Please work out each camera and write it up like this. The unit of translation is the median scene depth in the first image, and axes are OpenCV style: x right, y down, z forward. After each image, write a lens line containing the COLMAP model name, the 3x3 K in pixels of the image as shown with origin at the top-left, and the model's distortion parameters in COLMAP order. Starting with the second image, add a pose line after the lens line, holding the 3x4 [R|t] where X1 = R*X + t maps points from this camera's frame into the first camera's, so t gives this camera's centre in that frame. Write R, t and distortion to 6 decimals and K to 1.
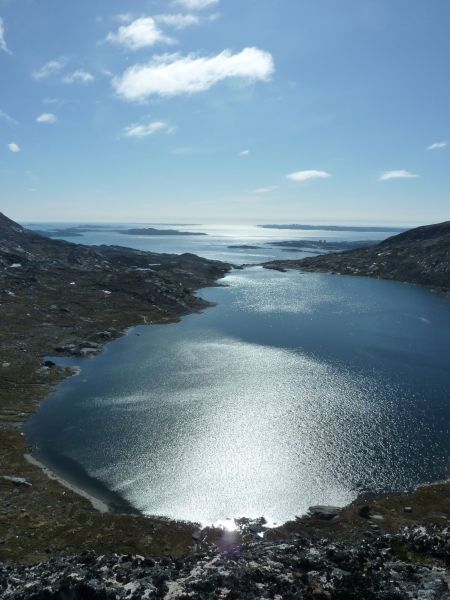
lens RADIAL K [[455.7, 0, 228.8], [0, 455.7, 298.6], [0, 0, 1]] dist [-0.026628, 0.002313]
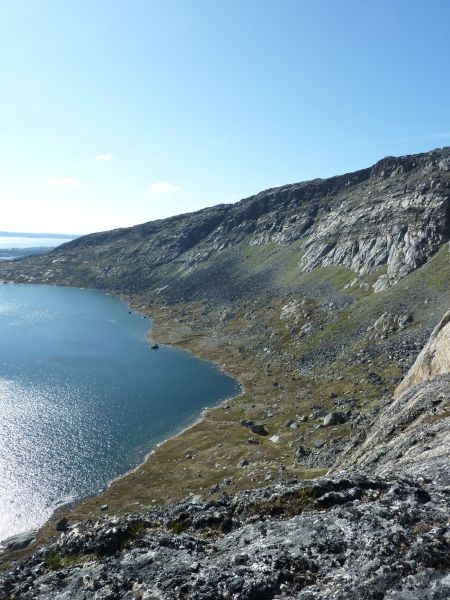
lens RADIAL K [[455.7, 0, 229.8], [0, 455.7, 300.2], [0, 0, 1]] dist [-0.026628, 0.002313]
pose [[0.779499, -0.069391, 0.622548, 0.011311], [0.075859, 0.996988, 0.016143, 0.000369], [-0.621793, 0.034642, 0.782415, -0.003499]]
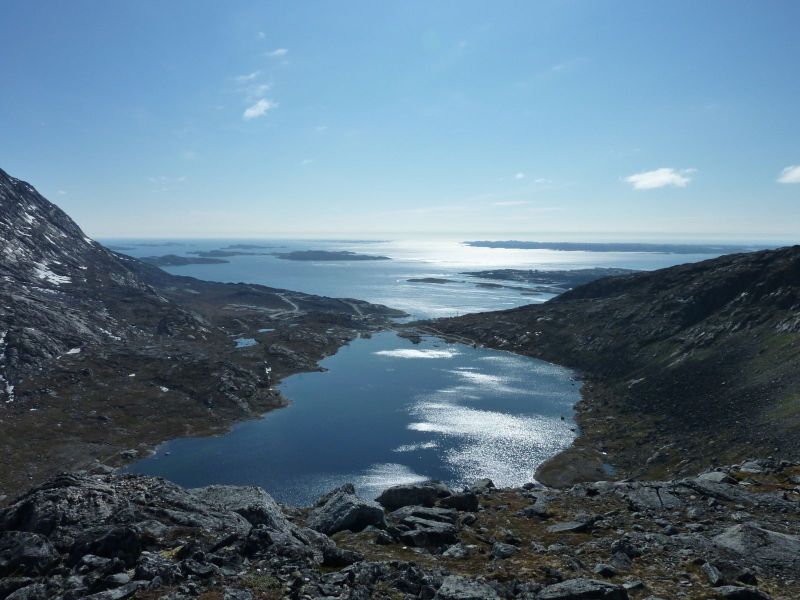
lens RADIAL K [[607.6, 0, 399.8], [0, 607.6, 295.7], [0, 0, 1]] dist [-0.026628, 0.002313]
pose [[0.998907, -0.003765, -0.046581, 0.153469], [0.000458, 0.997490, -0.070808, -0.071266], [0.046731, 0.070710, 0.996402, -0.096277]]
